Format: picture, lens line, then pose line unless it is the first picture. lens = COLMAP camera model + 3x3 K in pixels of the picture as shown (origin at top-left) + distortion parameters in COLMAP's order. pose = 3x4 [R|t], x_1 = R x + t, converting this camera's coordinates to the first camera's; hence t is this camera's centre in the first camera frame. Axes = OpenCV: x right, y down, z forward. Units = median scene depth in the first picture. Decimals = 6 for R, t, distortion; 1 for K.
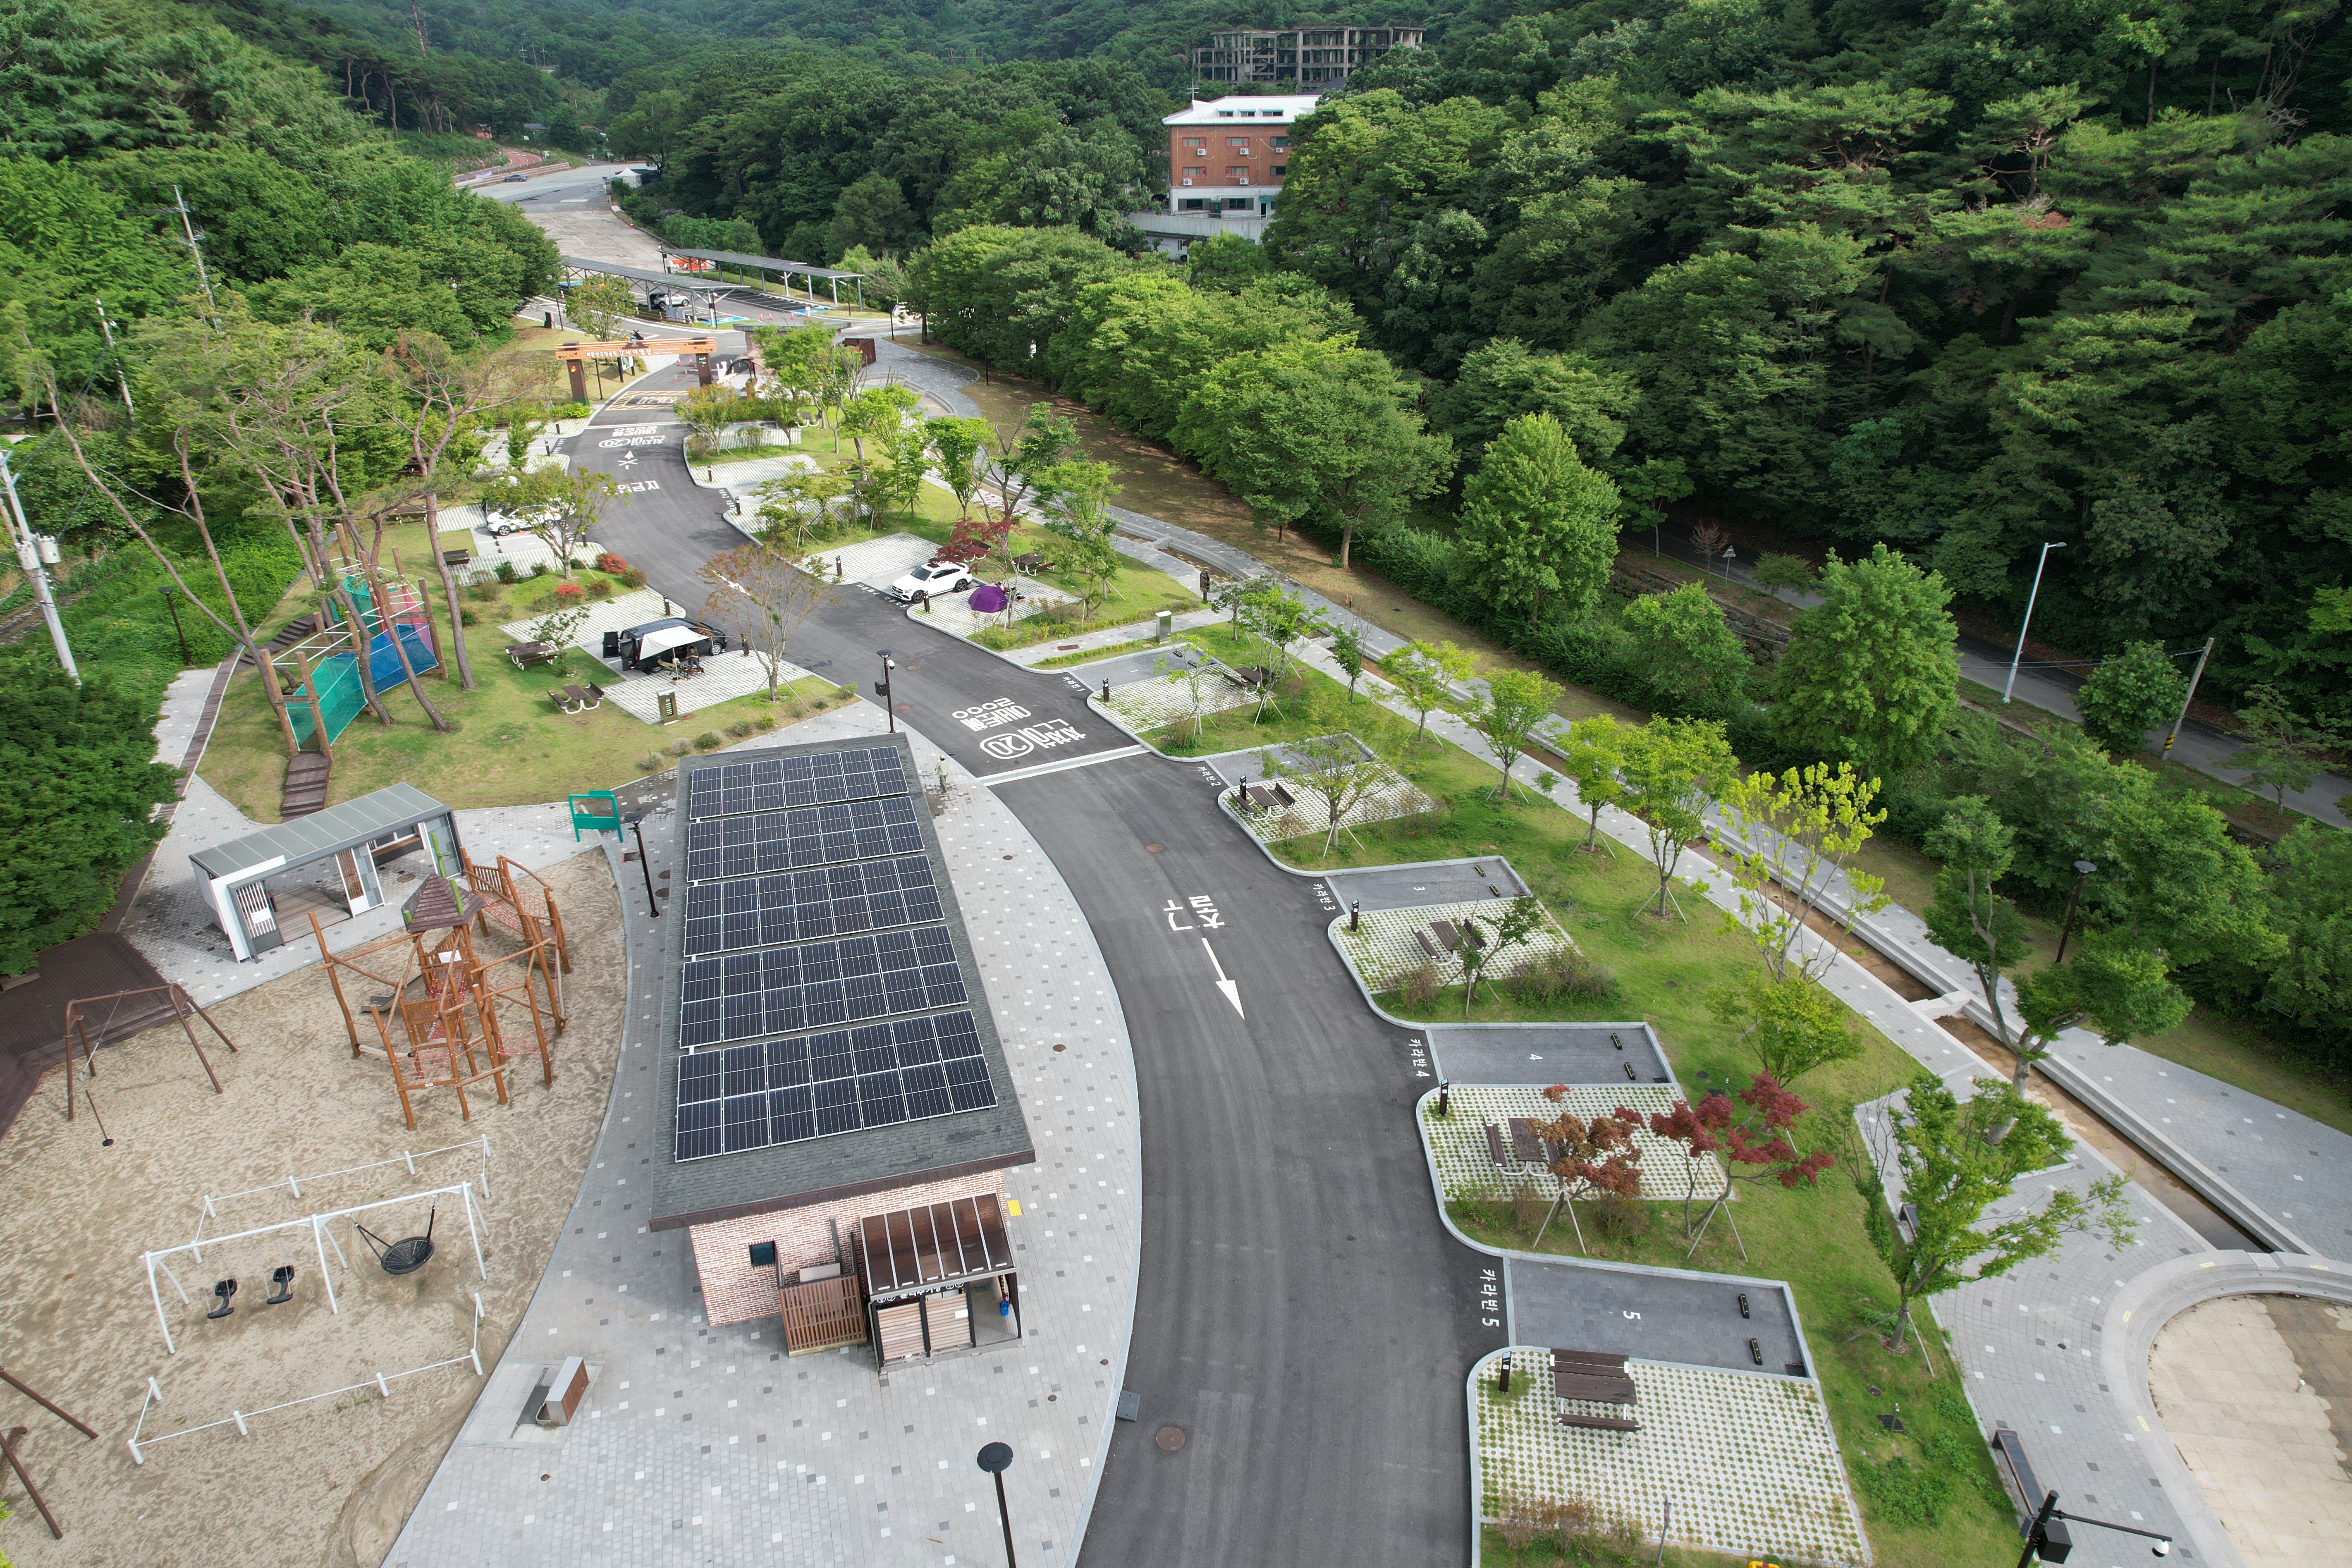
lens RADIAL K [[1496.4, 0, 1184.3], [0, 1496.4, 796.4], [0, 0, 1]] dist [-0.068864, 0.057138]
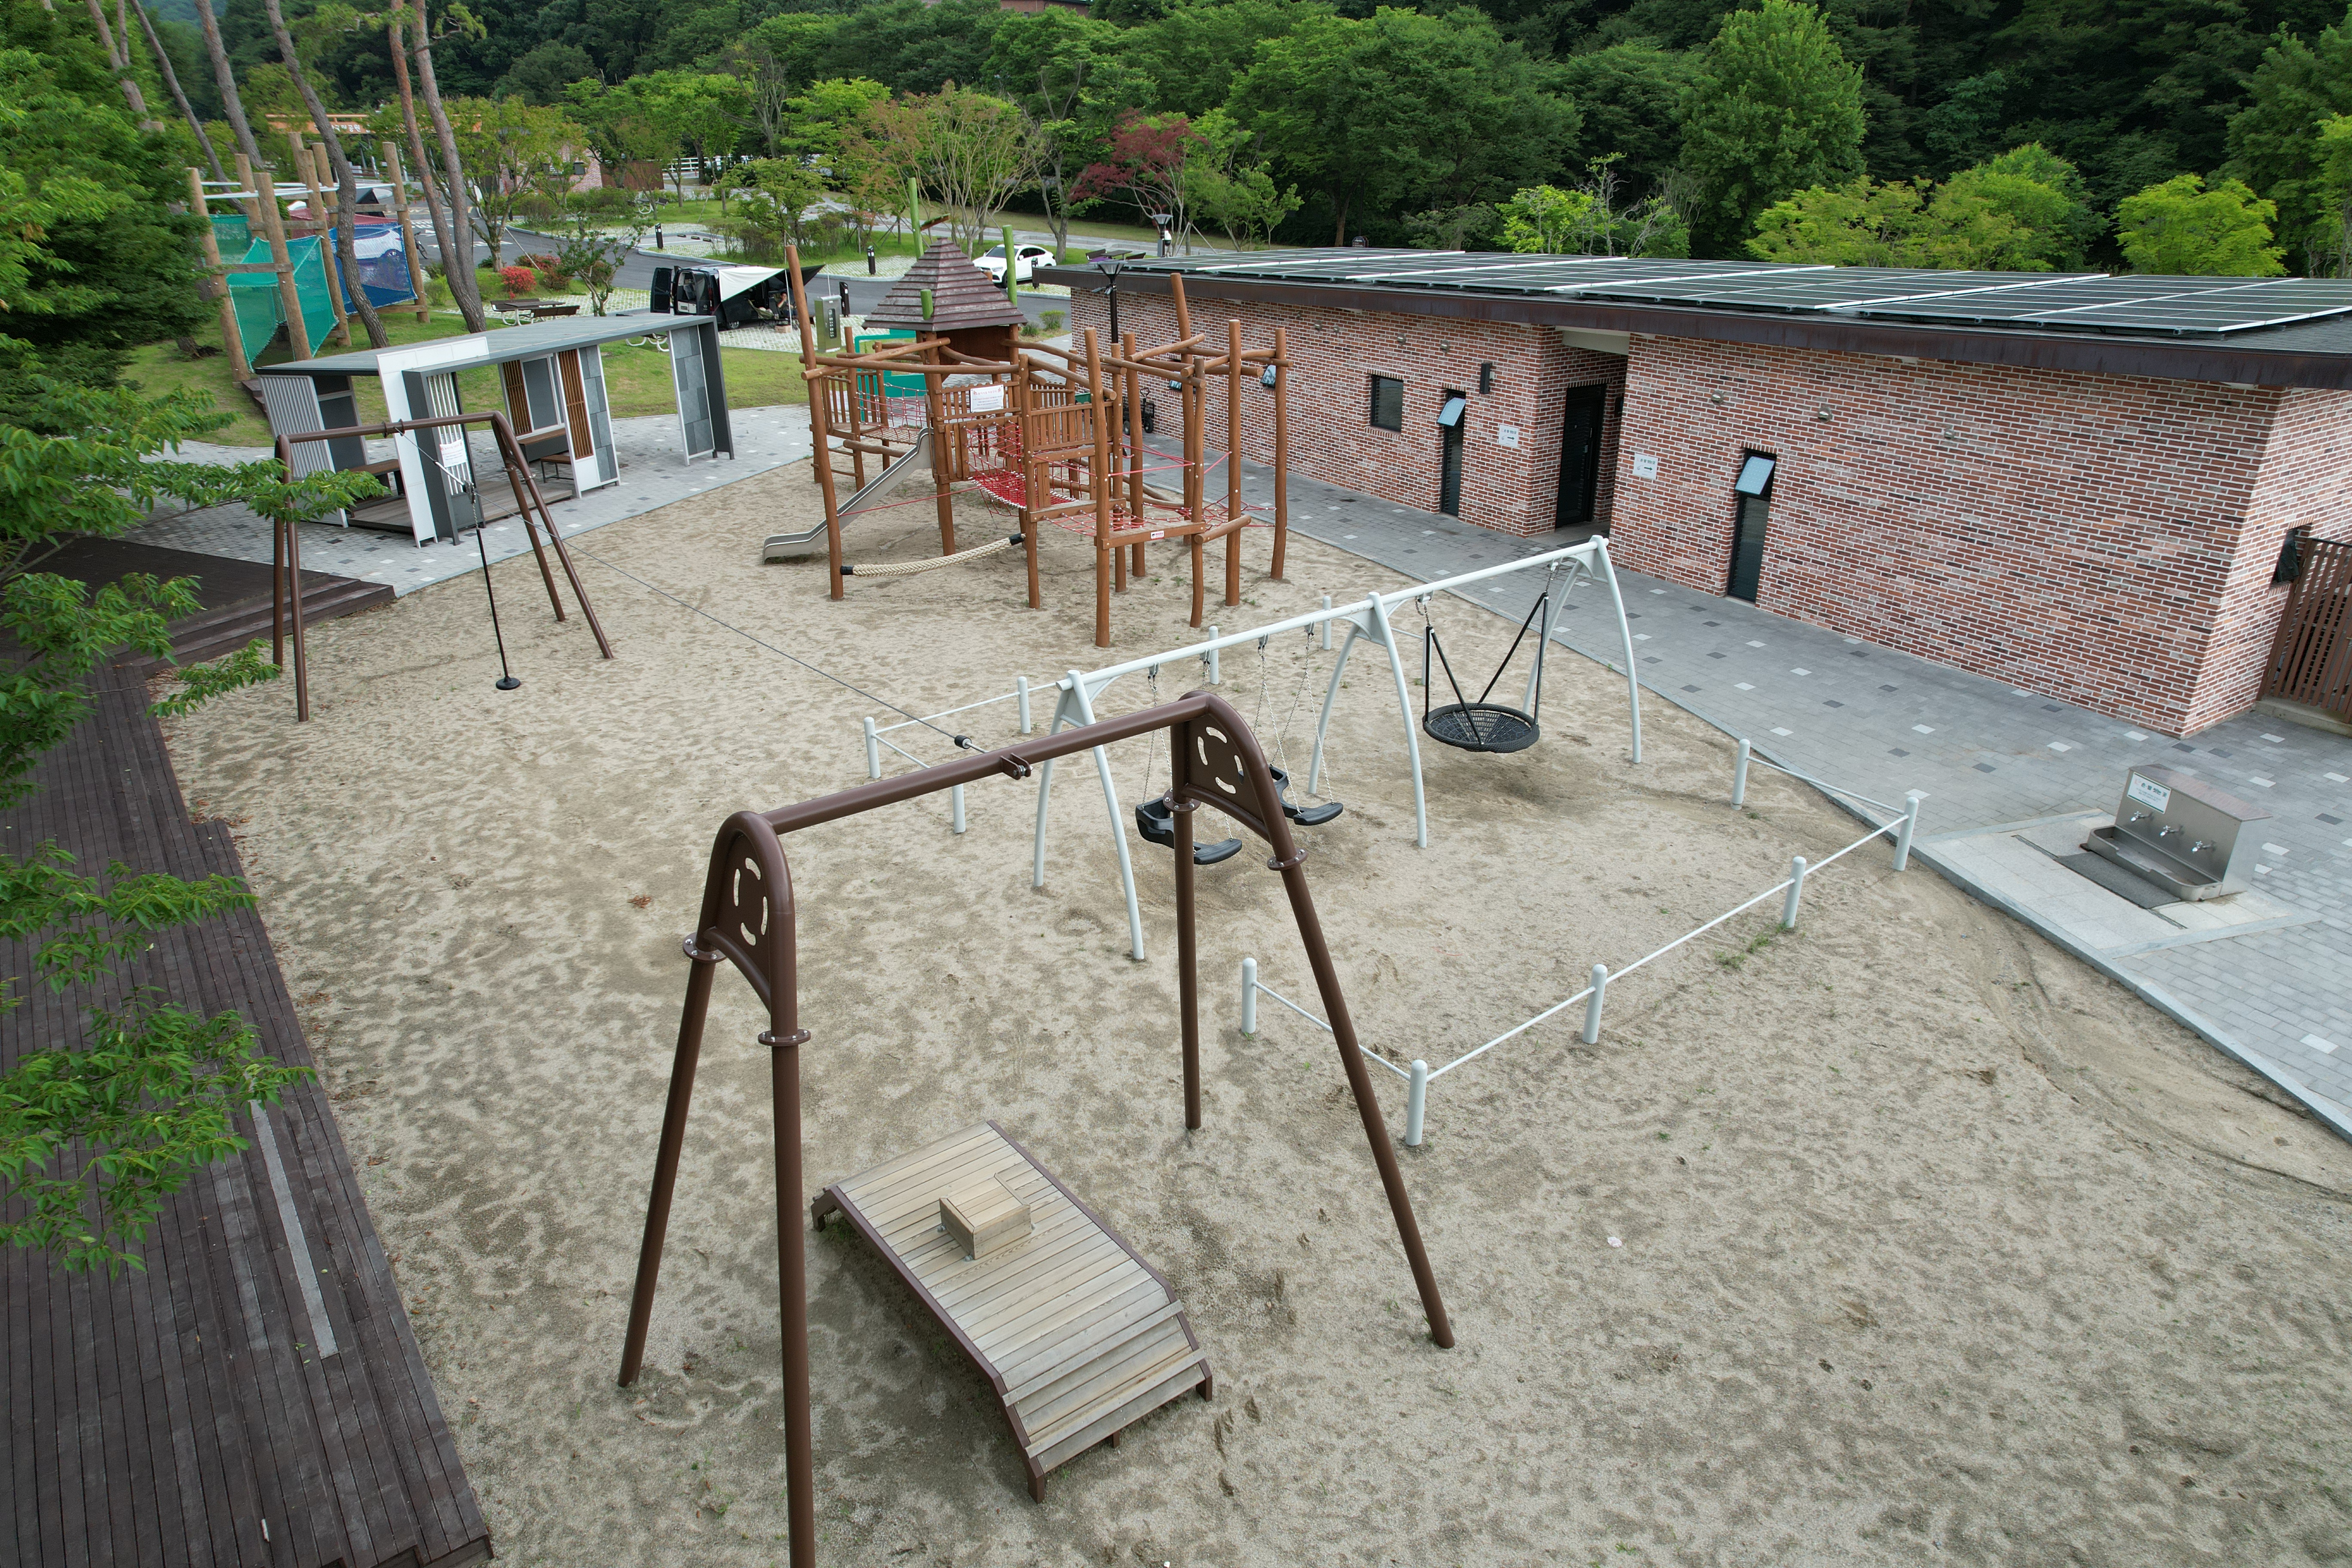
lens RADIAL K [[1496.4, 0, 1186.3], [0, 1496.4, 795.2], [0, 0, 1]] dist [-0.068864, 0.057138]
pose [[0.952925, -0.129699, 0.274066, -0.293418], [0.141426, 0.989673, -0.023387, 0.132569], [-0.268202, 0.061046, 0.961427, 0.244959]]
